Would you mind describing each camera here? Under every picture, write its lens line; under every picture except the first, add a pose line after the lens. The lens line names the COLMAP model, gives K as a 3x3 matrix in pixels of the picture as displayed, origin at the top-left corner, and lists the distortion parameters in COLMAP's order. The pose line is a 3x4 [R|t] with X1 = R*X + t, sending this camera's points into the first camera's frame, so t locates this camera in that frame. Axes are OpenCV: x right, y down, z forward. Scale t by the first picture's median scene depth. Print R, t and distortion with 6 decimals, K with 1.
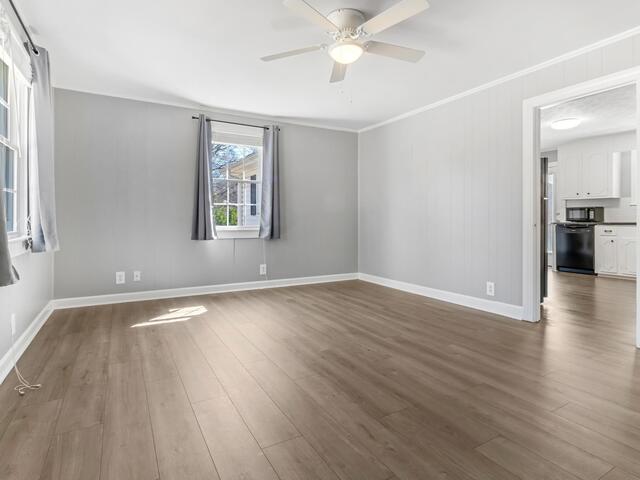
lens RADIAL K [[345.5, 0, 318.8], [0, 345.5, 227.6], [0, 0, 1]] dist [-0.005977, -0.001864]
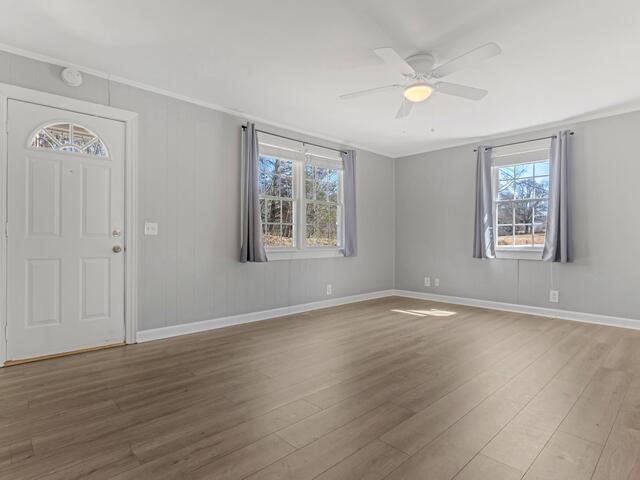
lens RADIAL K [[352.6, 0, 320.0], [0, 352.6, 240.0], [0, 0, 1]] dist [-0.025272, -0.002766]
pose [[0.251857, 0.005615, -0.967748, 0.927039], [-0.022387, 0.999749, -0.000026, -0.015731], [0.967505, 0.021672, 0.251920, 0.324657]]
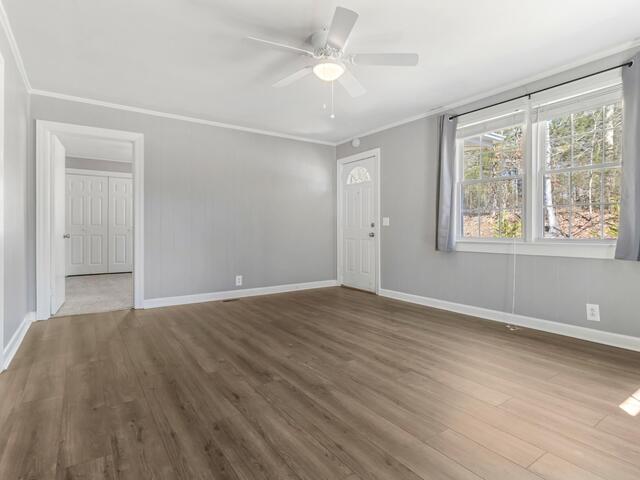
lens RADIAL K [[345.5, 0, 318.8], [0, 345.5, 227.6], [0, 0, 1]] dist [-0.005977, -0.001864]
pose [[-0.995629, 0.000343, -0.093392, 0.173025], [-0.000824, 0.999922, 0.012463, -0.031537], [0.093389, 0.012485, -0.995551, 1.699166]]
